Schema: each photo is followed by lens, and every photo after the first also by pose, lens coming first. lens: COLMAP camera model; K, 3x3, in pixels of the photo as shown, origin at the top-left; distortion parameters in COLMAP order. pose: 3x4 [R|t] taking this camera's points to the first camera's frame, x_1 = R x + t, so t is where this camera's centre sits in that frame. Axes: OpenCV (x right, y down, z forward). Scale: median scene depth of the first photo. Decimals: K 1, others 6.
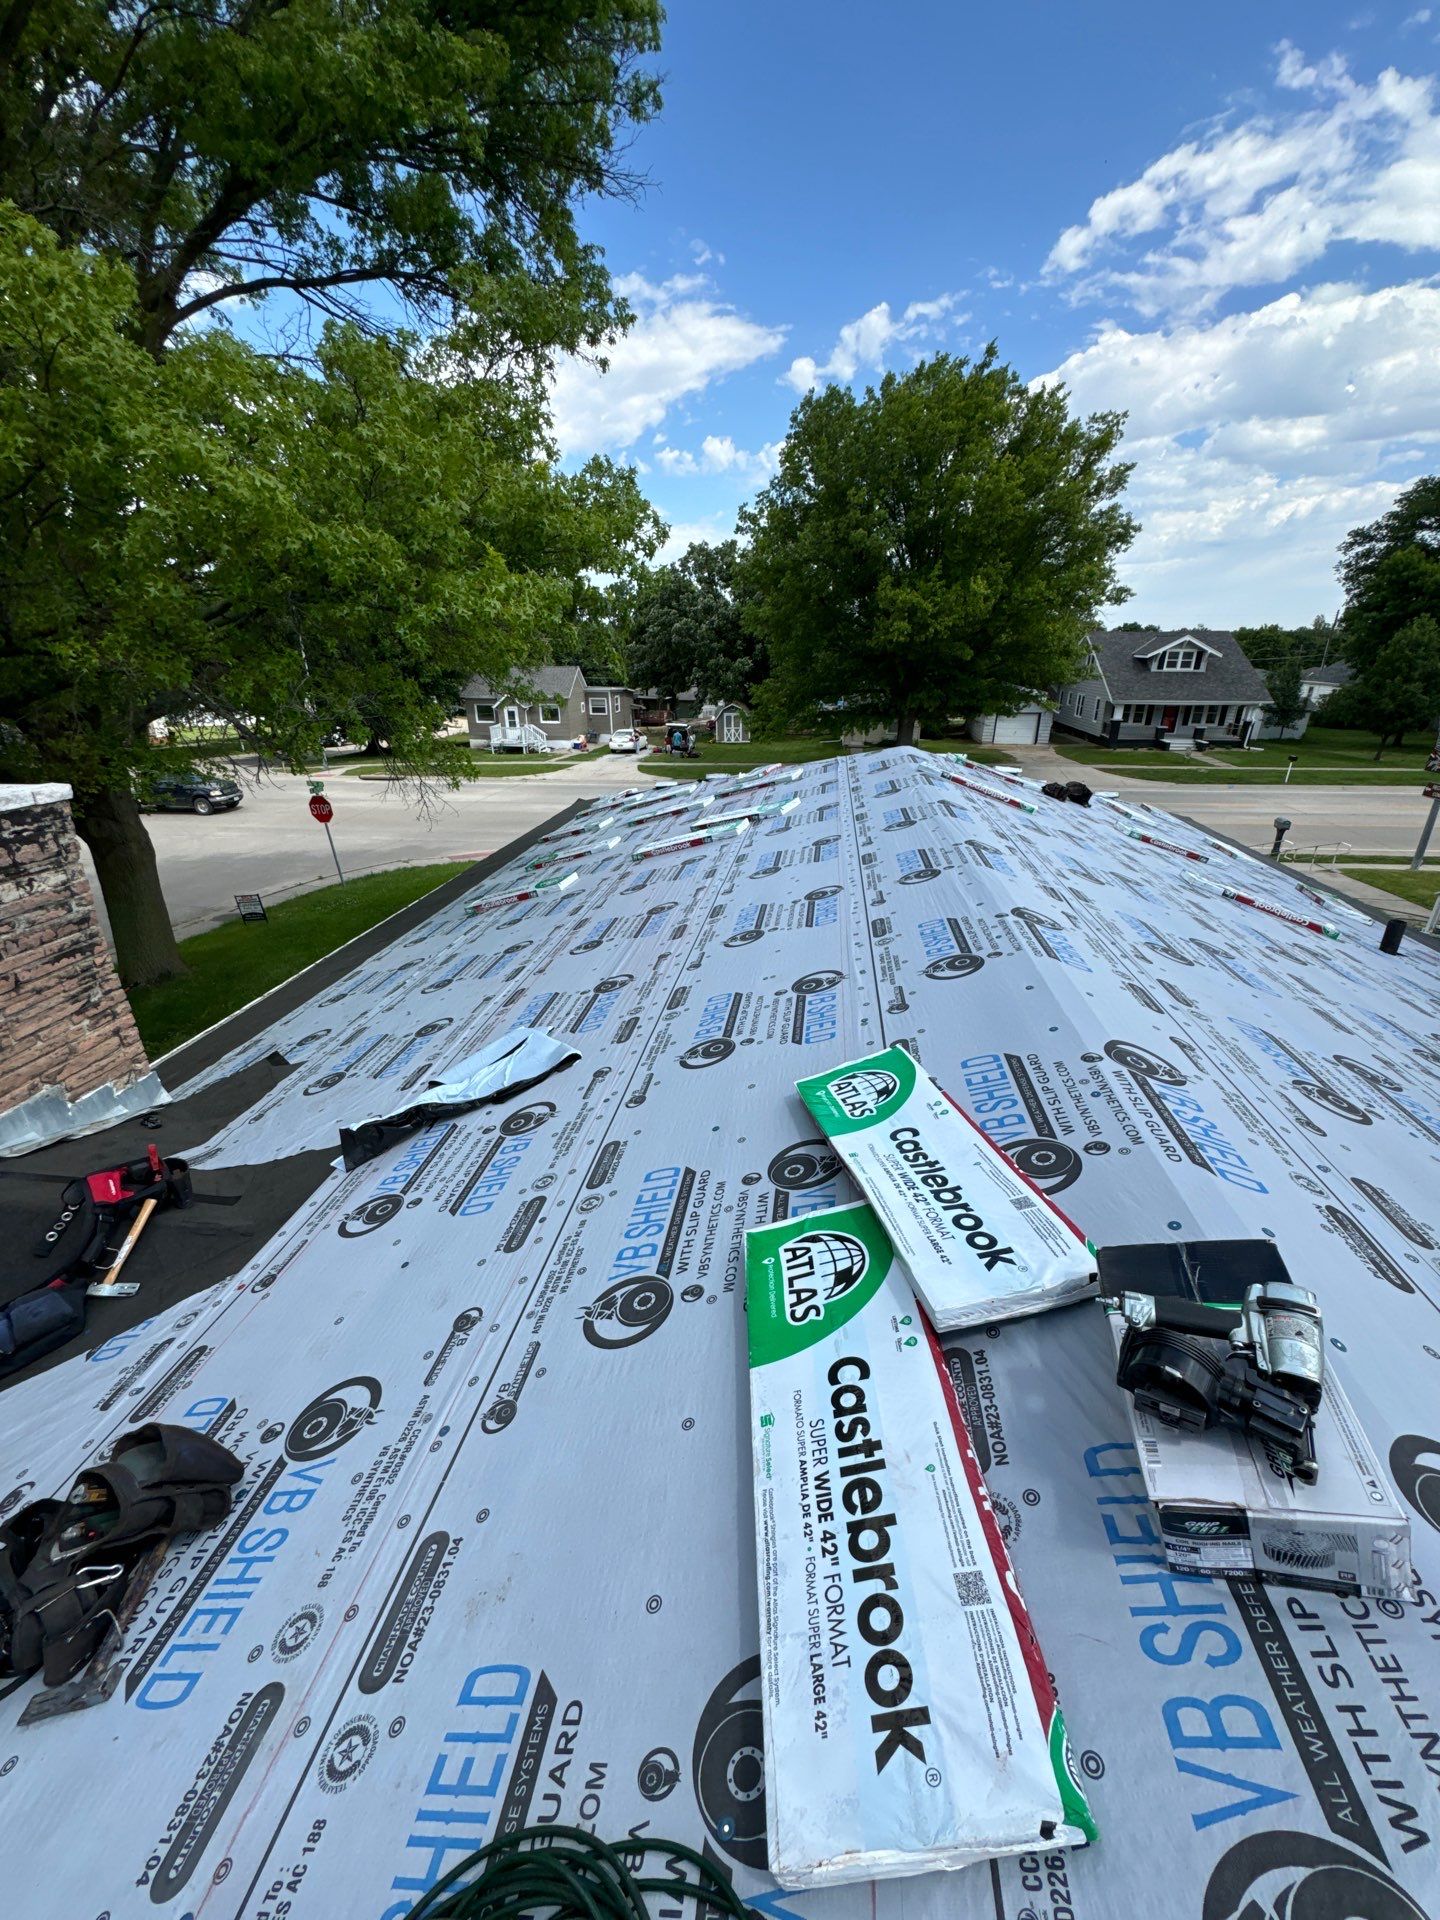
lens RADIAL K [[773.9, 0, 723.8], [0, 773.9, 953.4], [0, 0, 1]] dist [0.005345, -0.000329]
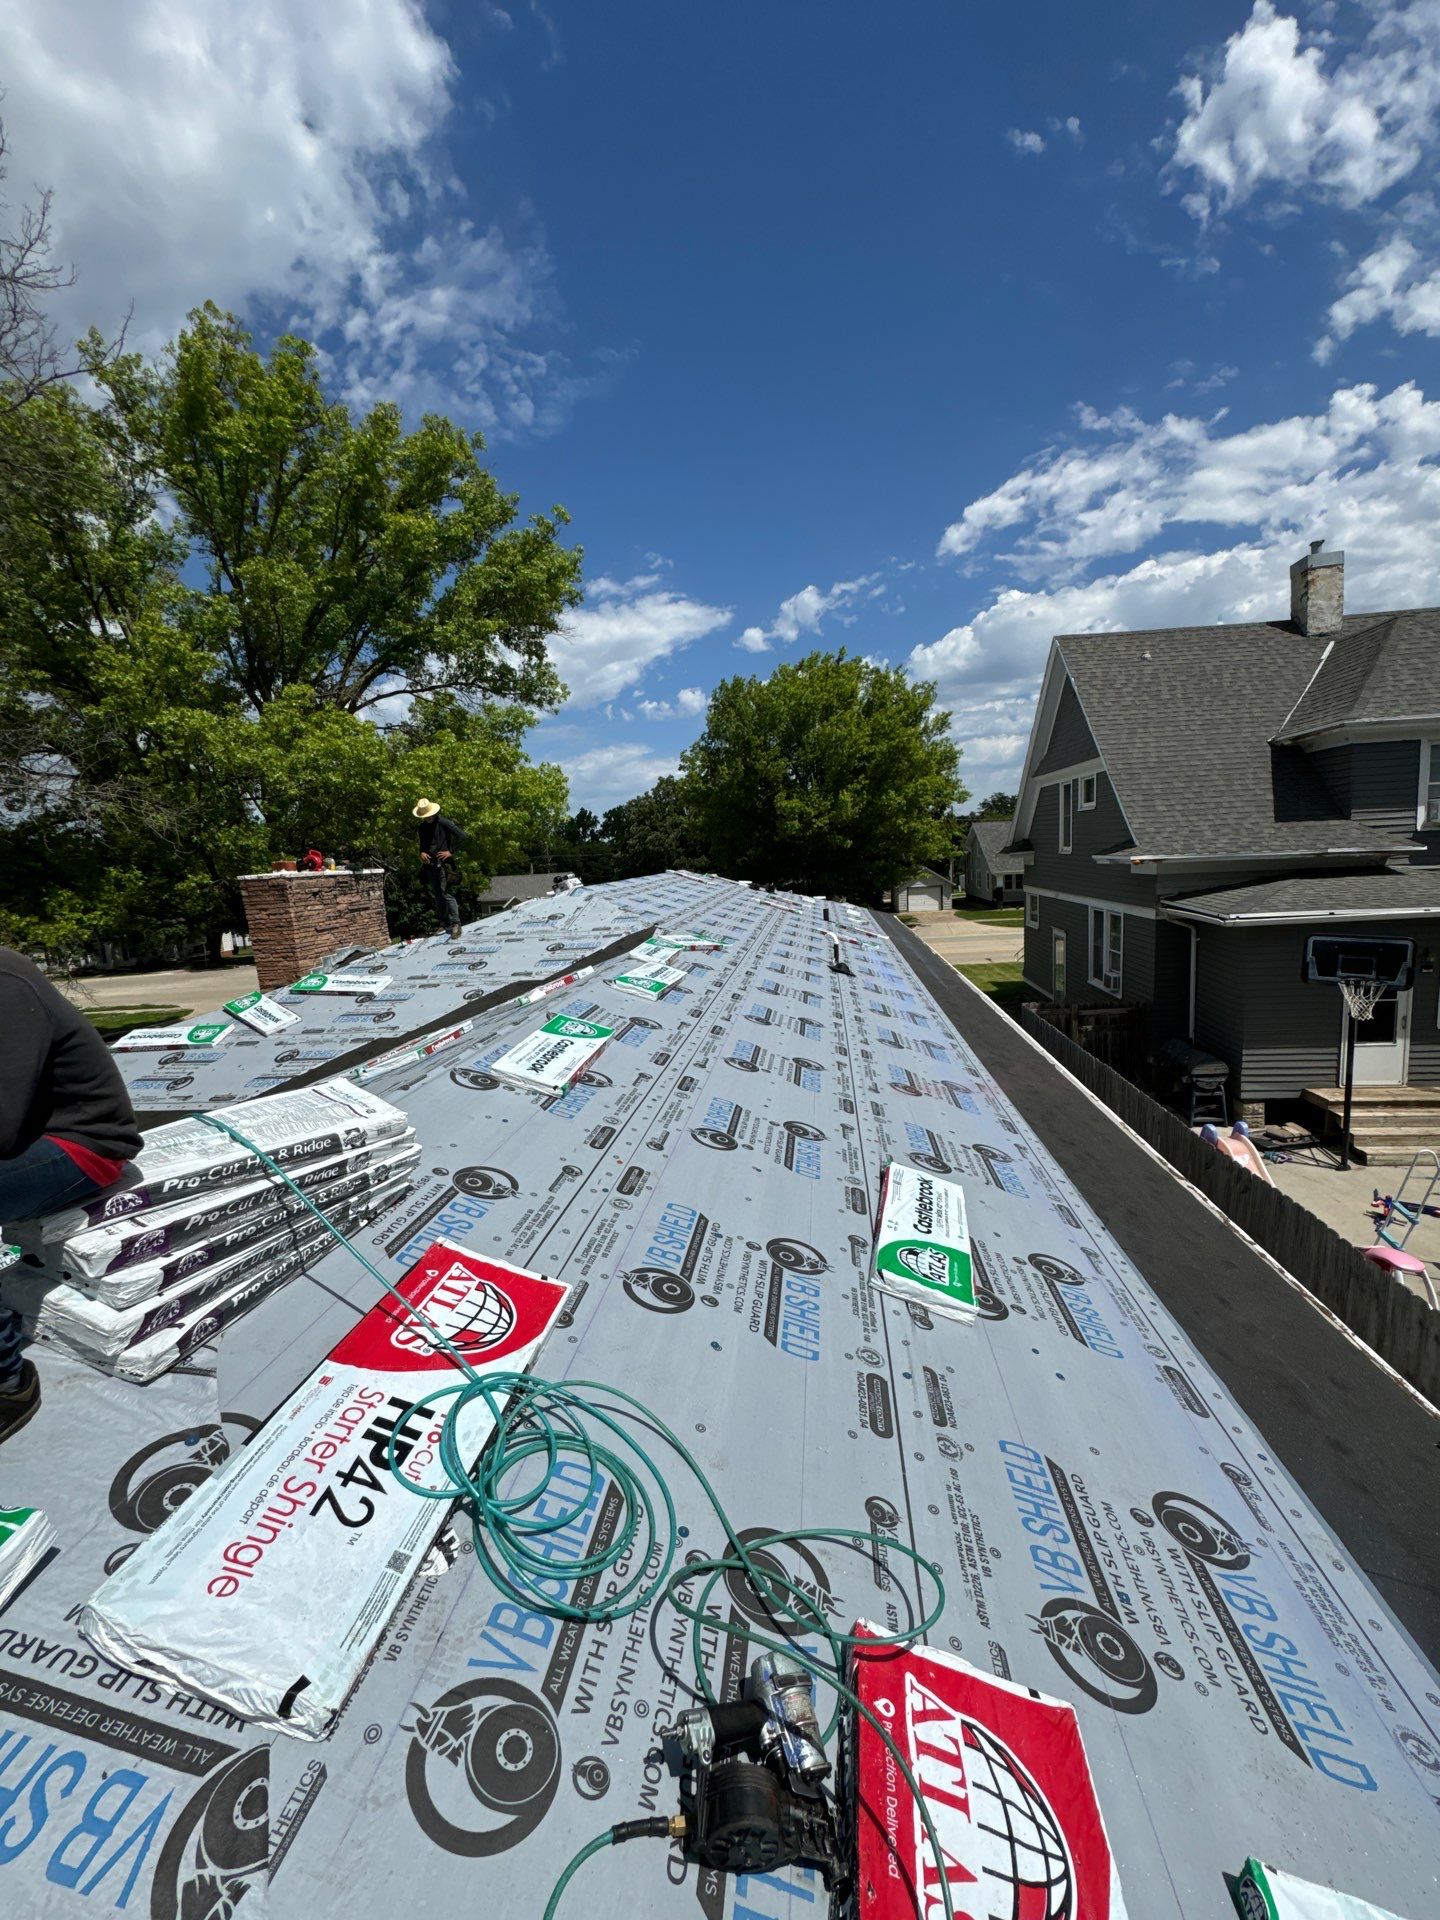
lens RADIAL K [[776.4, 0, 718.1], [0, 776.4, 955.7], [0, 0, 1]] dist [0.001576, 0.000594]
pose [[0.998358, -0.056125, -0.011415, 0.084942], [0.051516, 0.967062, -0.249275, 0.128411], [0.025030, 0.248277, 0.968366, -0.265900]]
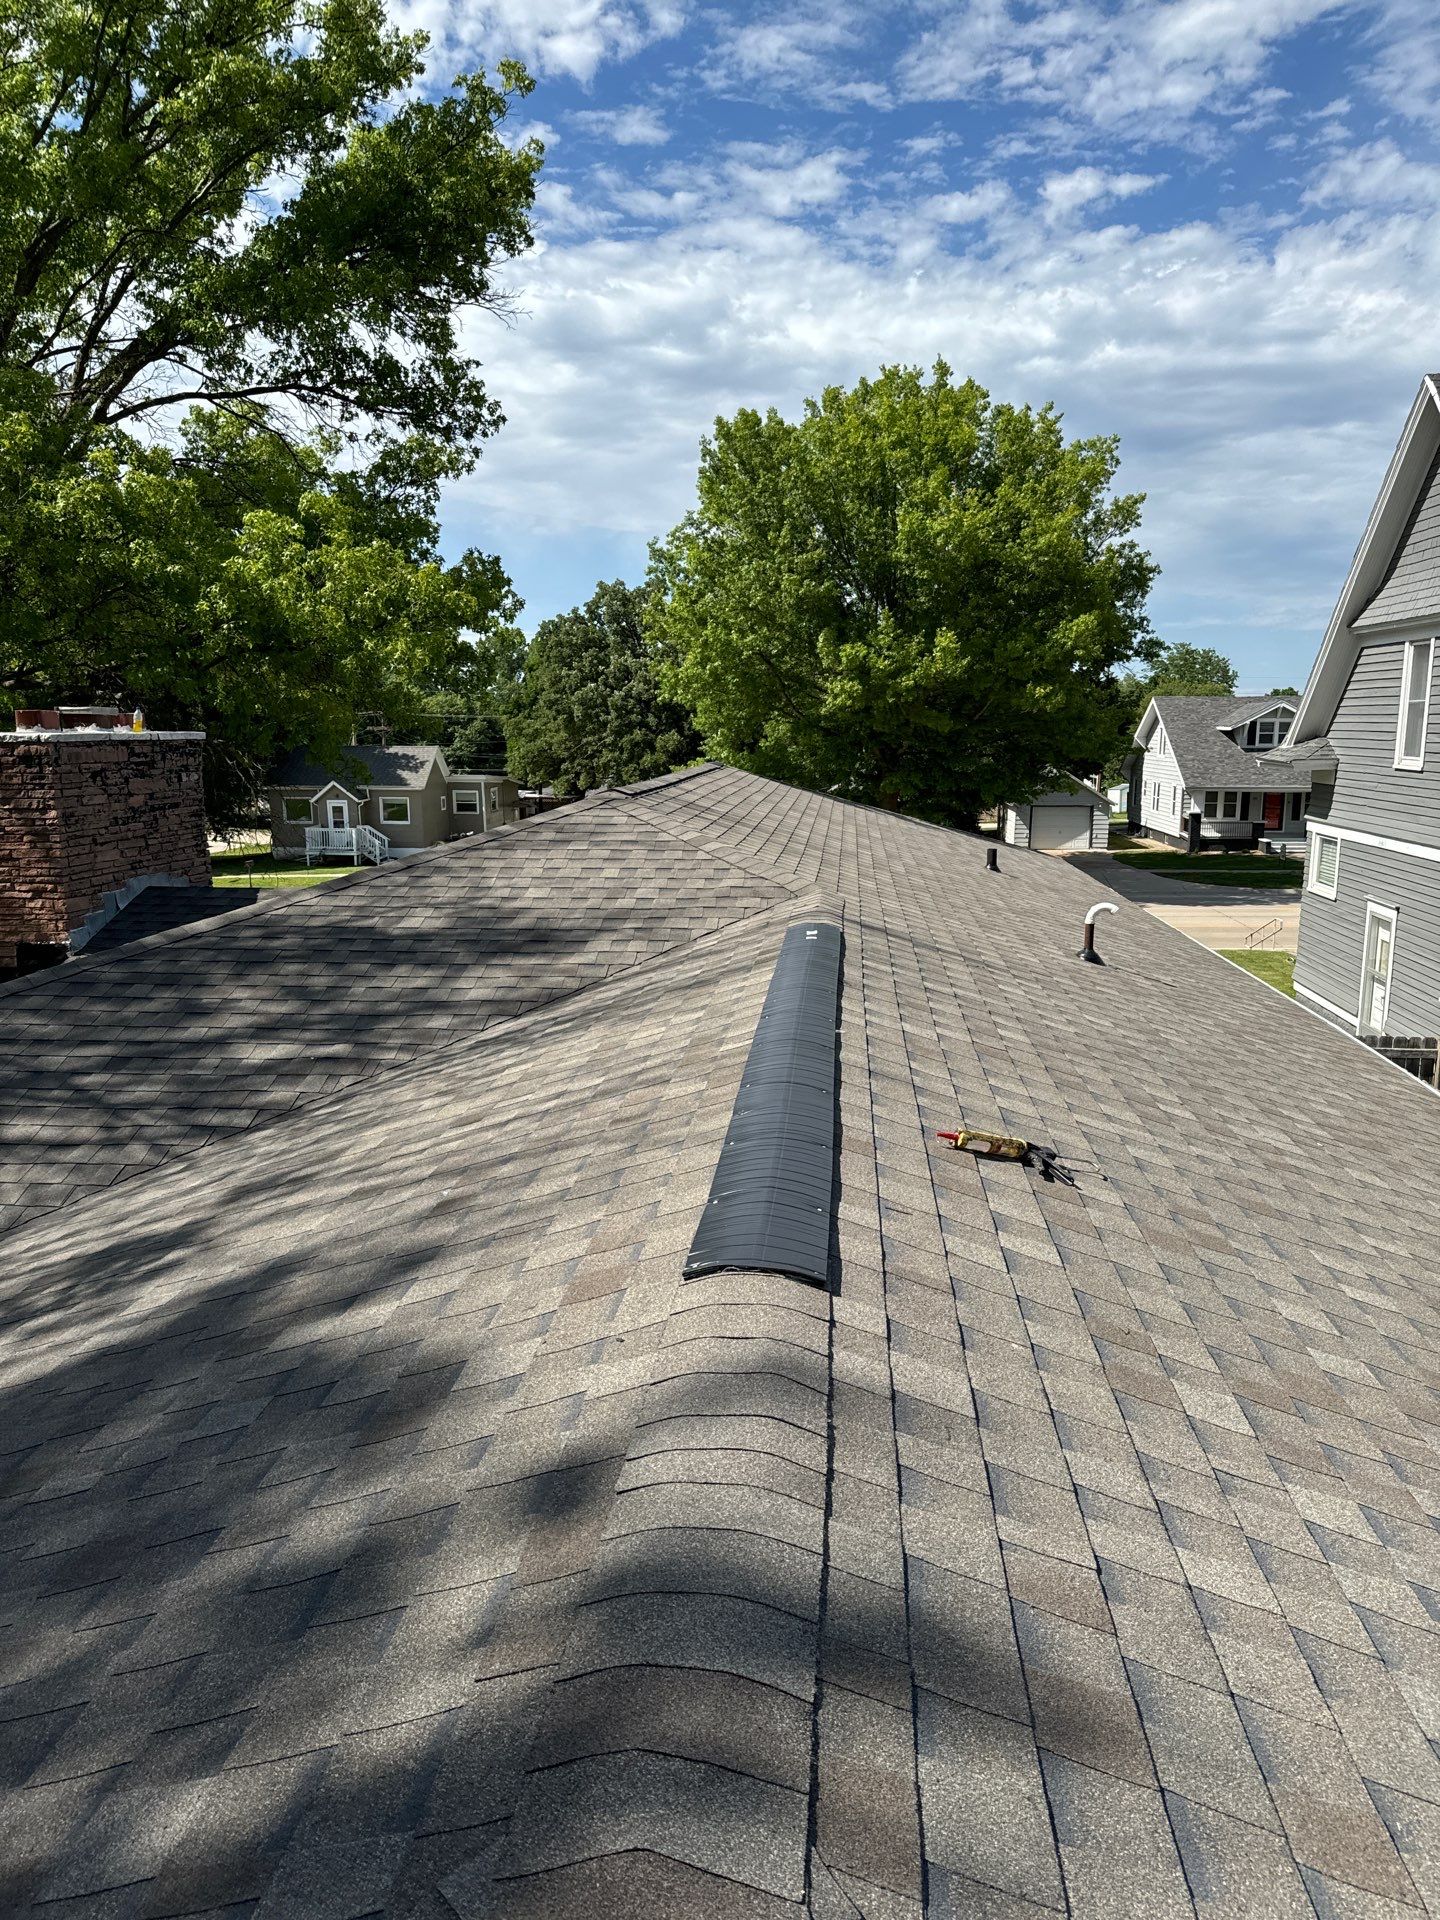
lens RADIAL K [[1362.7, 0, 724.0], [0, 1362.7, 960.1], [0, 0, 1]] dist [0.066343, -0.086468]
pose [[0.999398, -0.007926, 0.033762, 0.040991], [0.014821, 0.977767, -0.209170, 0.119898], [-0.031354, 0.209545, 0.977296, -0.256865]]
